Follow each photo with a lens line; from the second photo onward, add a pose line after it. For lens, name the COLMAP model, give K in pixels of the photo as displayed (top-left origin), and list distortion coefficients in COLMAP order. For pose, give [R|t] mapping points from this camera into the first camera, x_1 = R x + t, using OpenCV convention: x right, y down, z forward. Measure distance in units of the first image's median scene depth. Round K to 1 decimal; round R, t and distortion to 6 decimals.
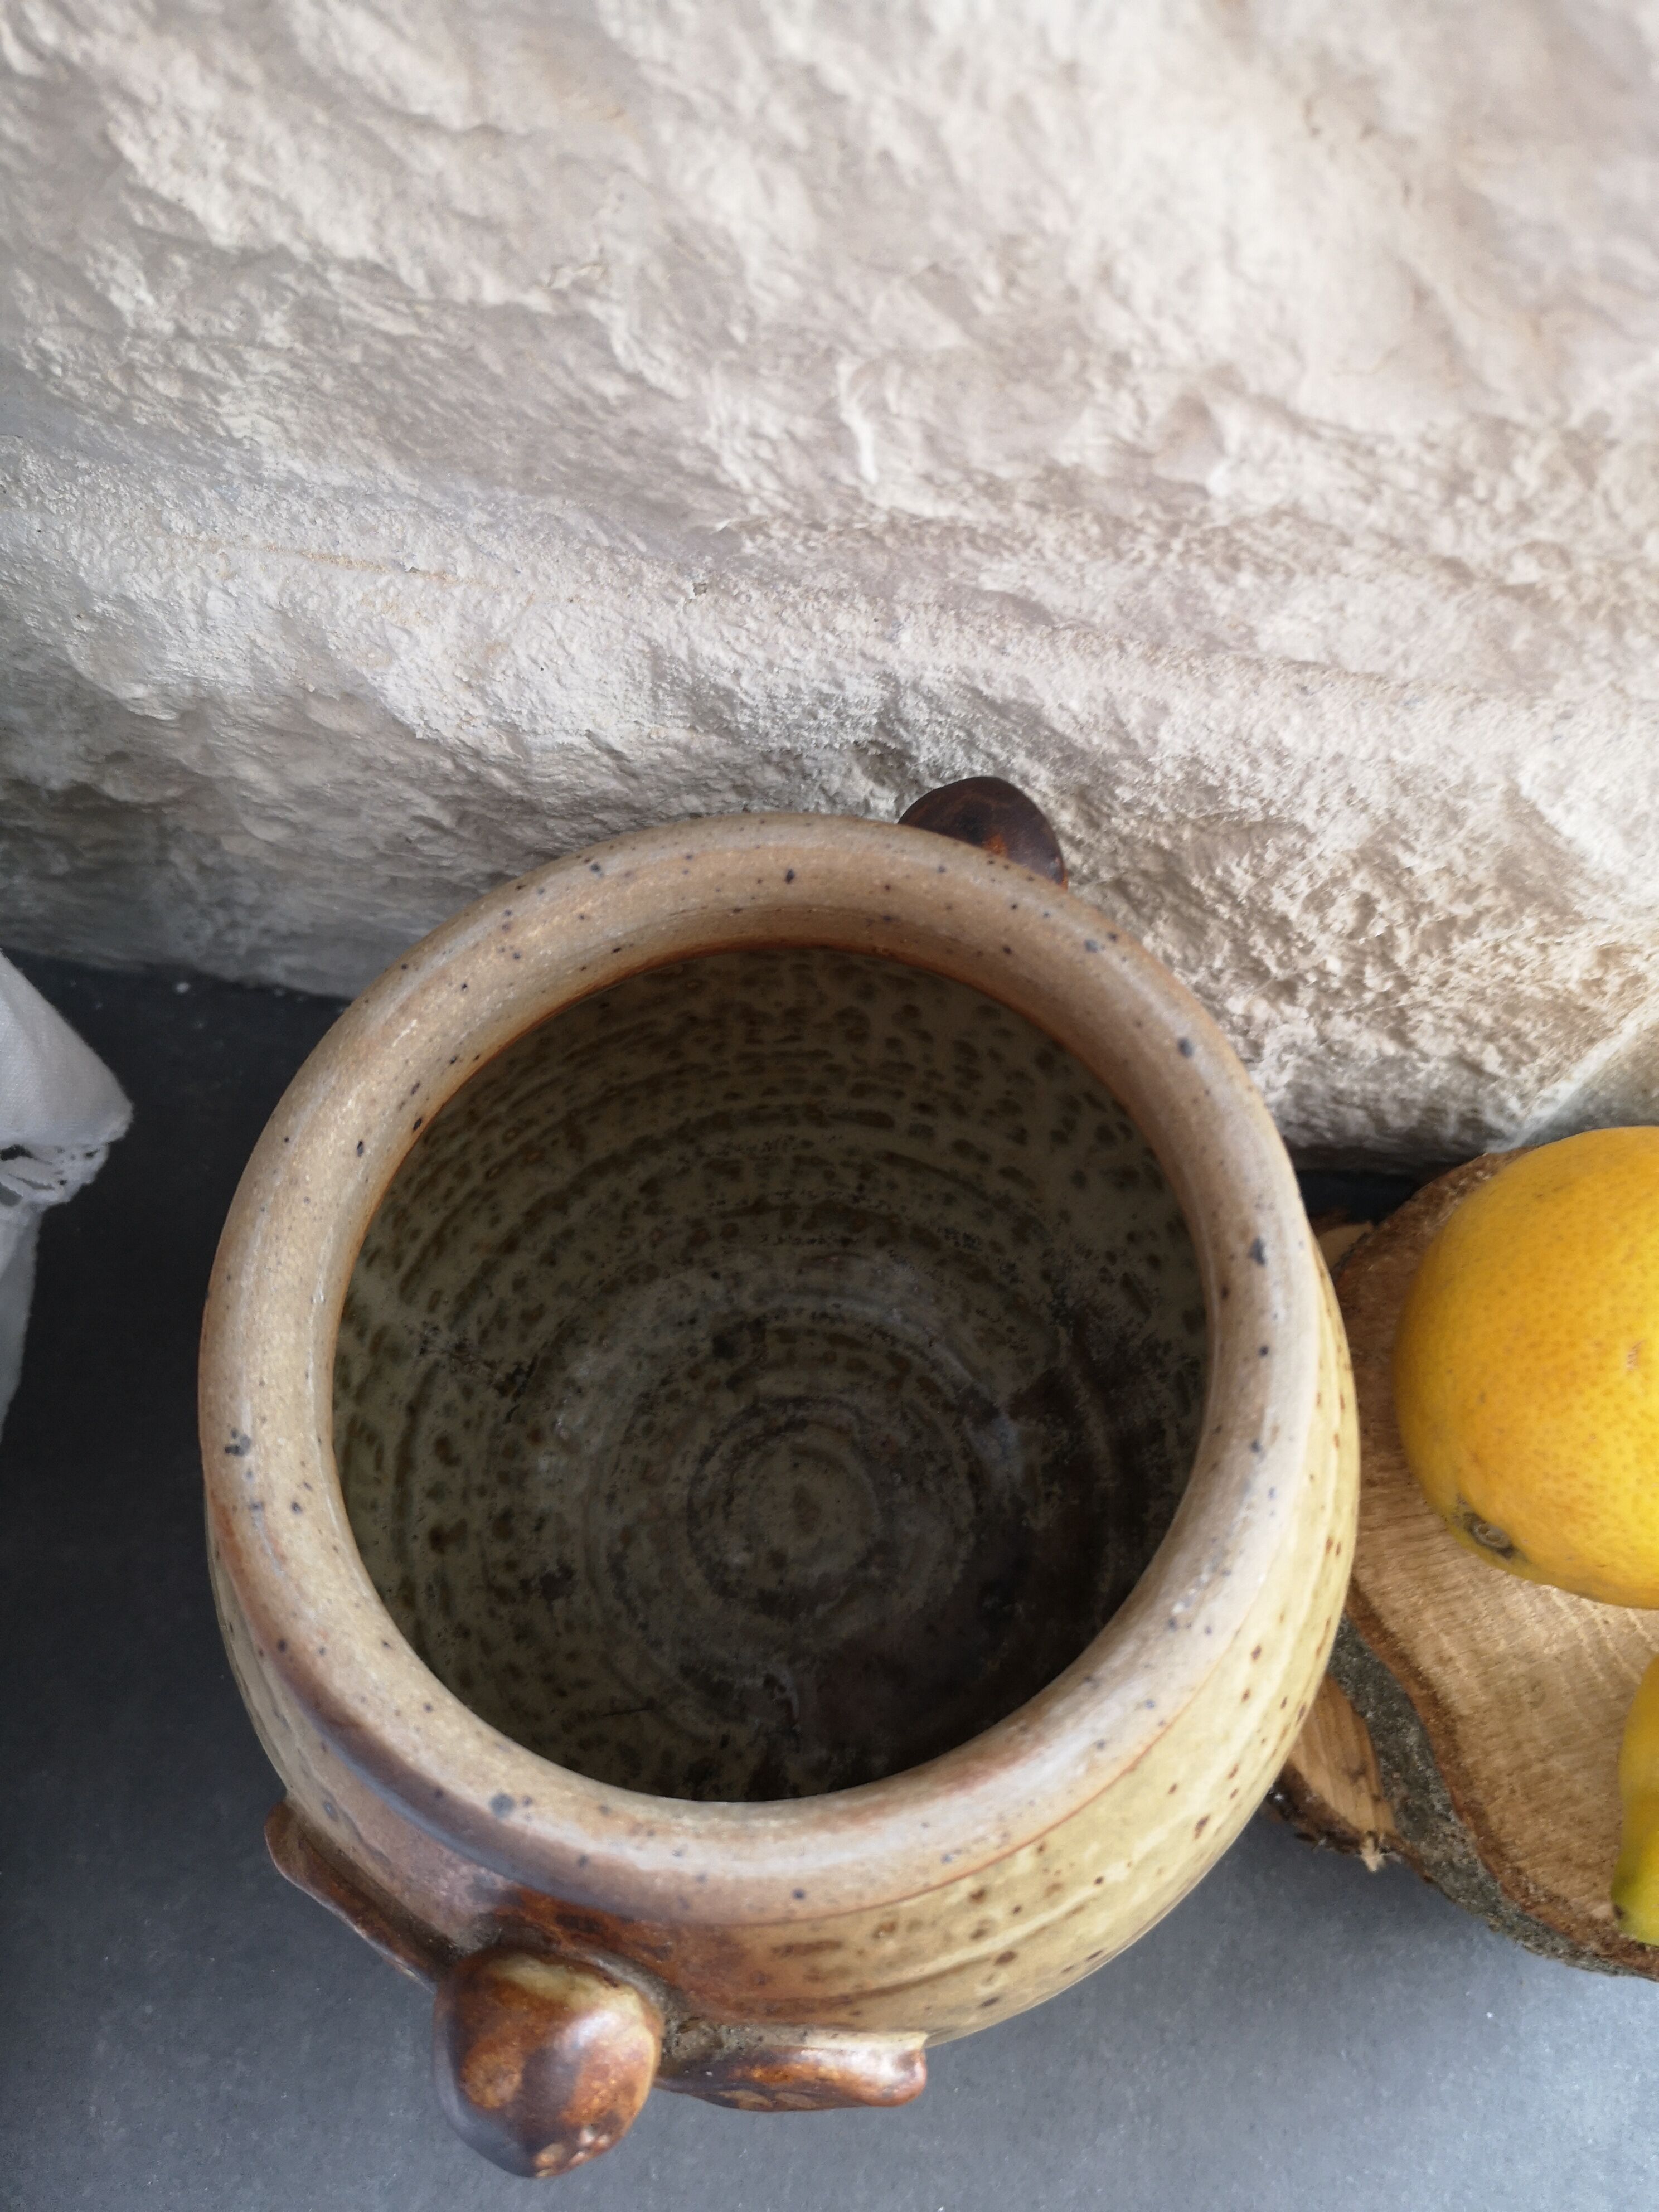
lens RADIAL K [[1750.1, 0, 836.3], [0, 1750.1, 1113.9], [0, 0, 1]] dist [0.087840, -0.132606]
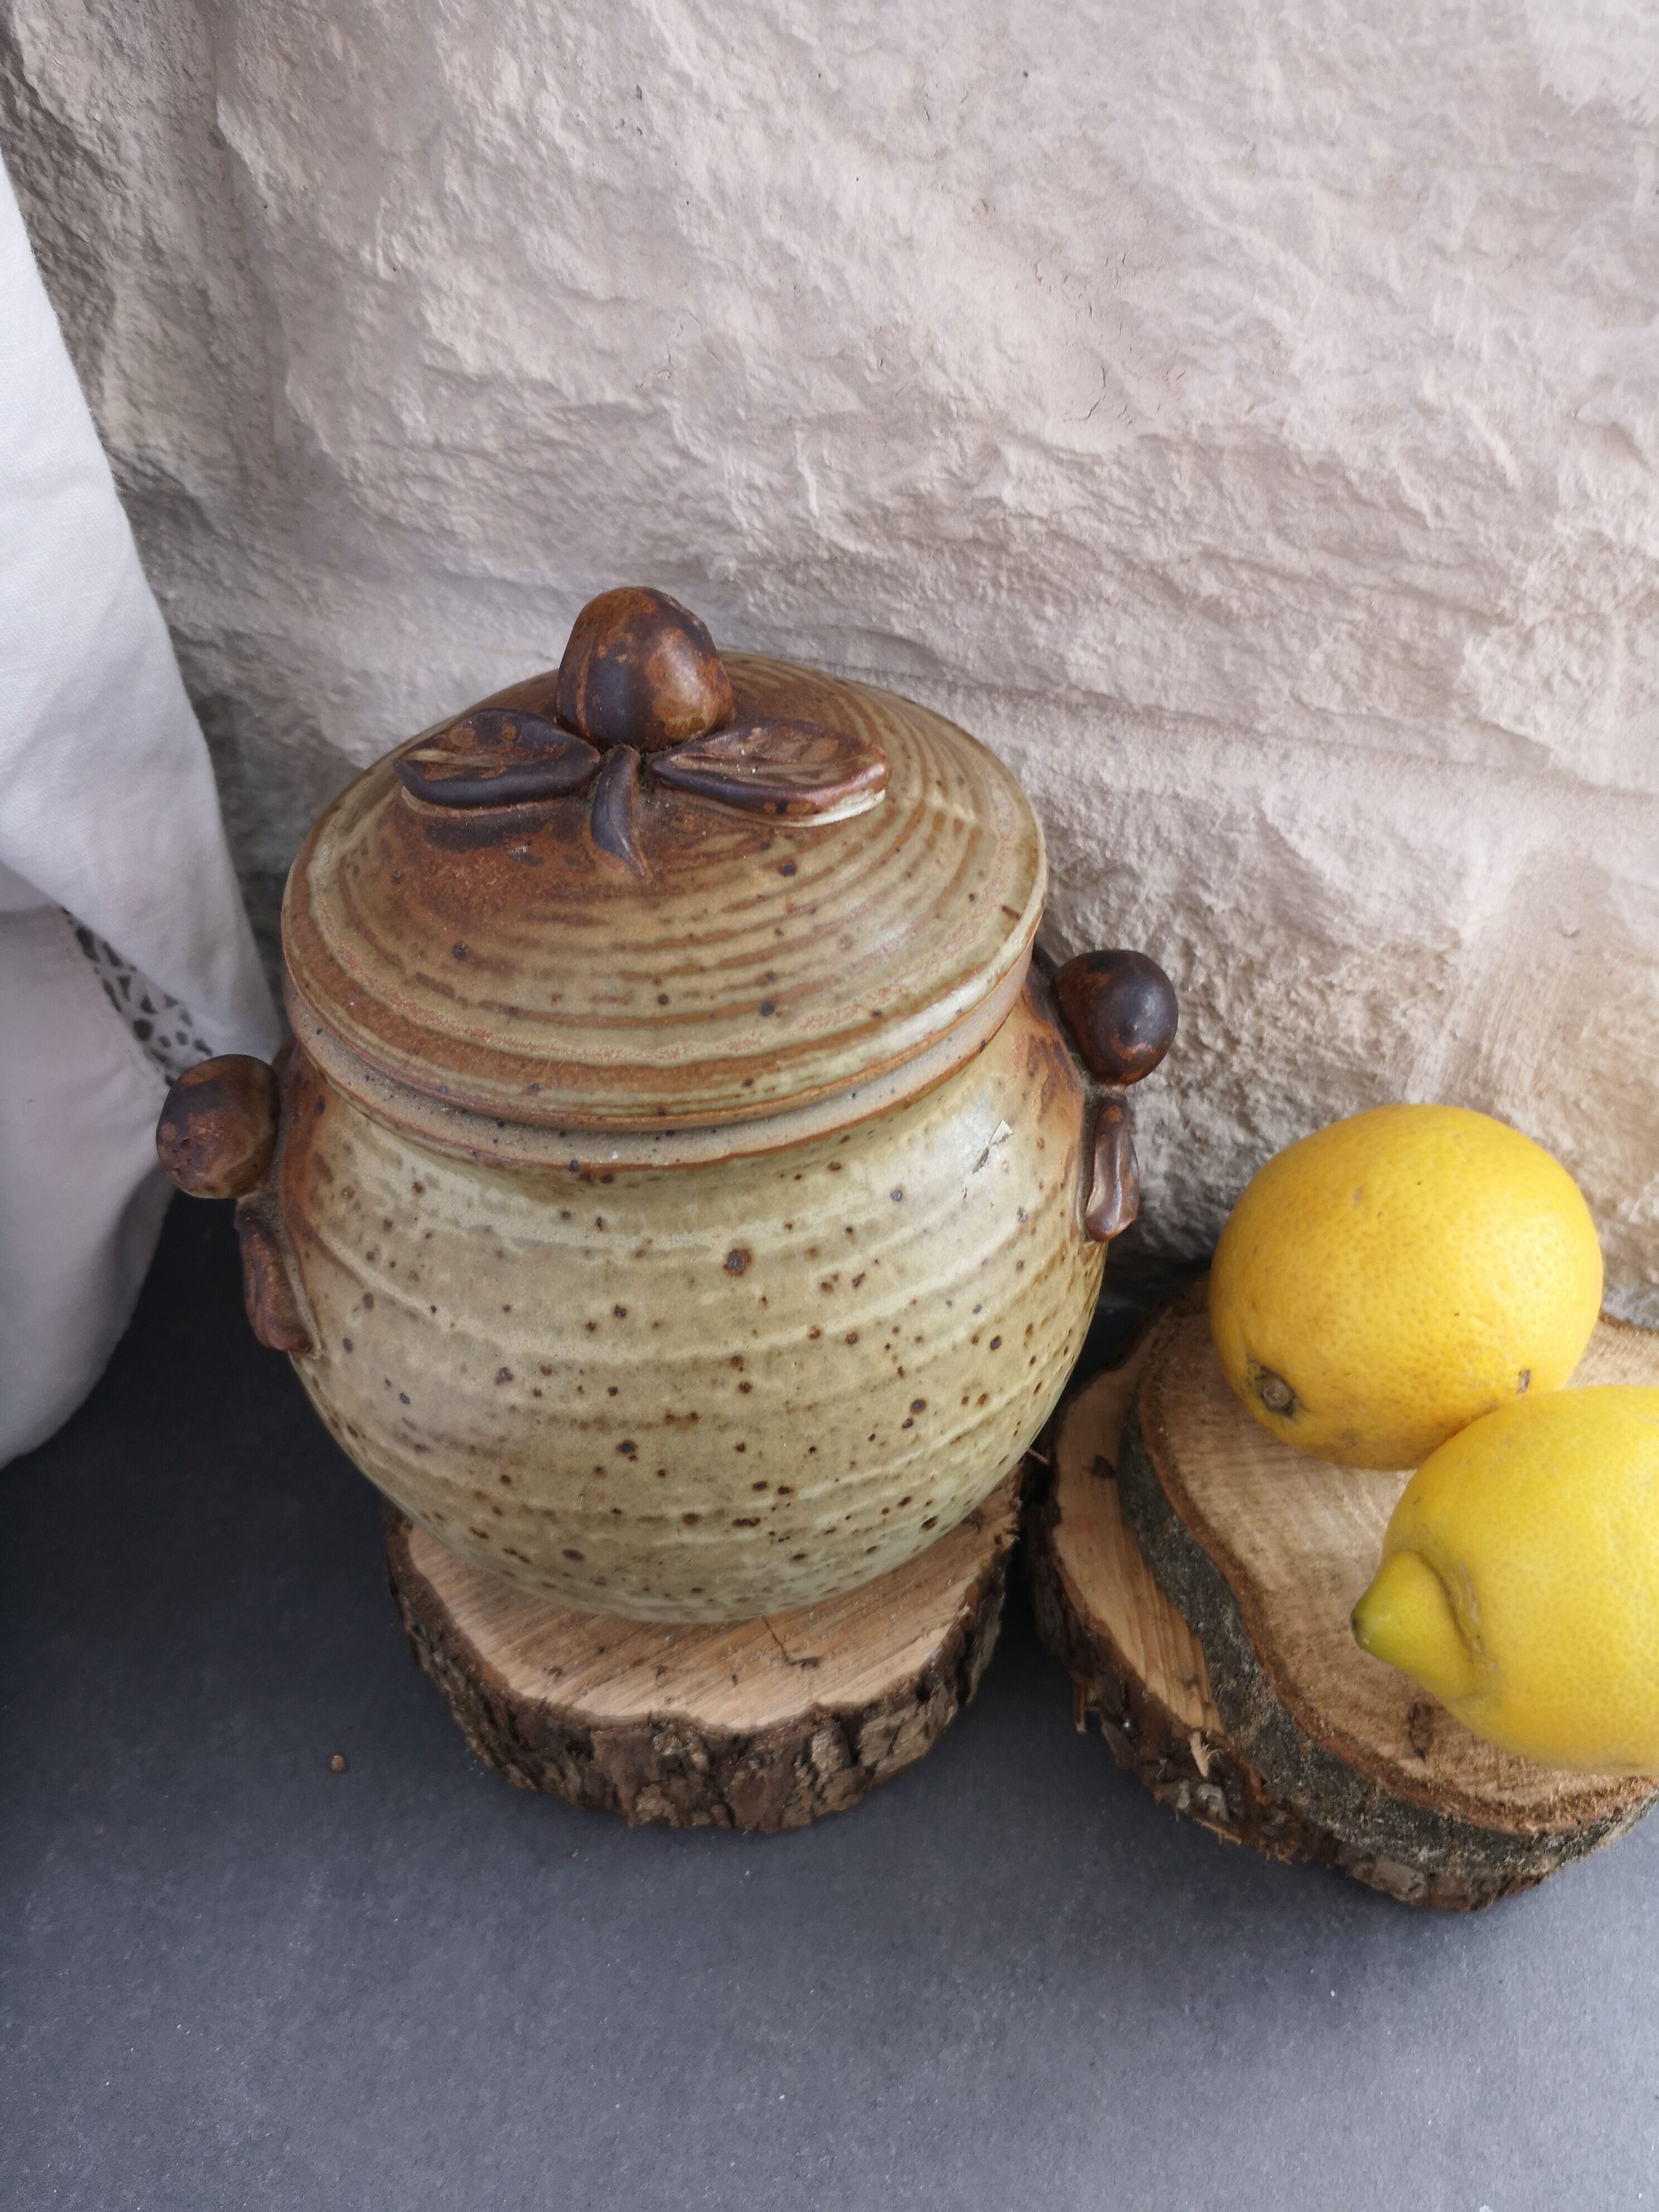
lens RADIAL K [[1728.5, 0, 829.5], [0, 1728.5, 1106.0], [0, 0, 1]] dist [0.085619, -0.127030]
pose [[0.993157, 0.072463, -0.091588, 0.164462], [-0.104100, 0.904759, -0.413006, 0.610686], [0.052938, 0.419714, 0.906111, -0.200367]]
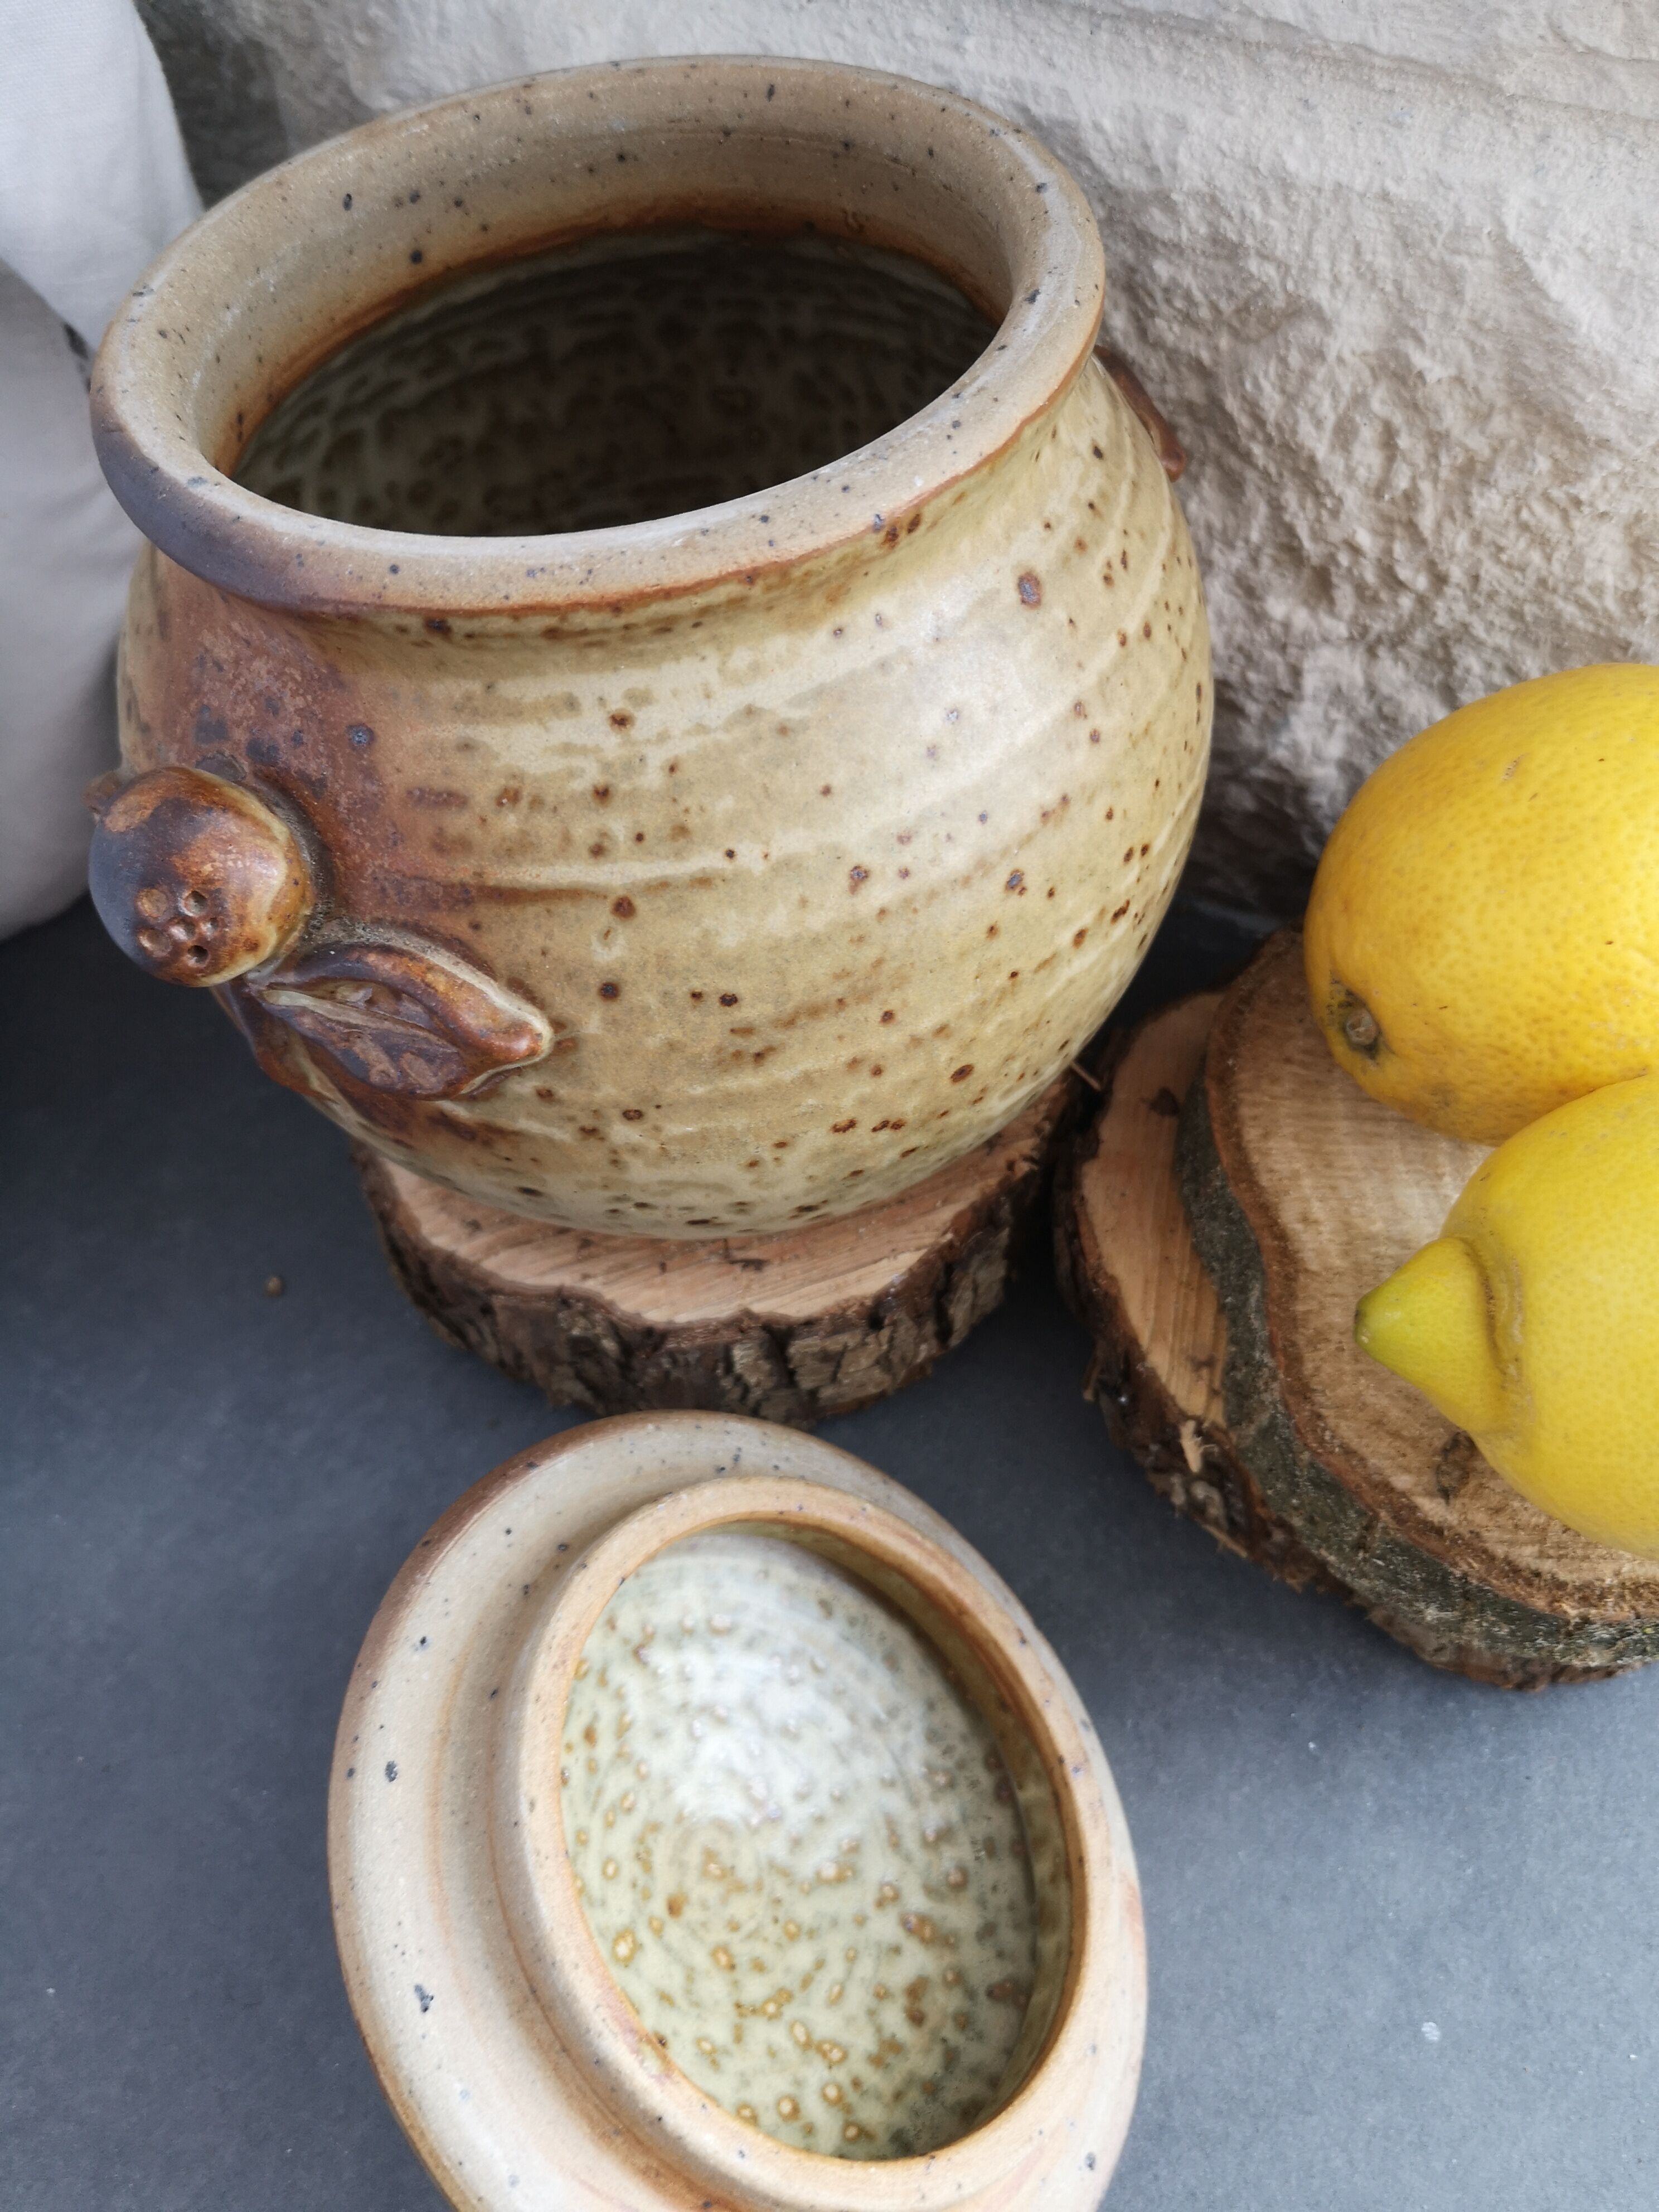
lens RADIAL K [[1766.4, 0, 828.8], [0, 1766.4, 1086.8], [0, 0, 1]] dist [0.088482, -0.161619]
pose [[0.938146, 0.232006, -0.257012, 0.368524], [-0.286644, 0.936787, -0.200665, 0.557632], [0.194210, 0.261924, 0.945346, 0.067147]]
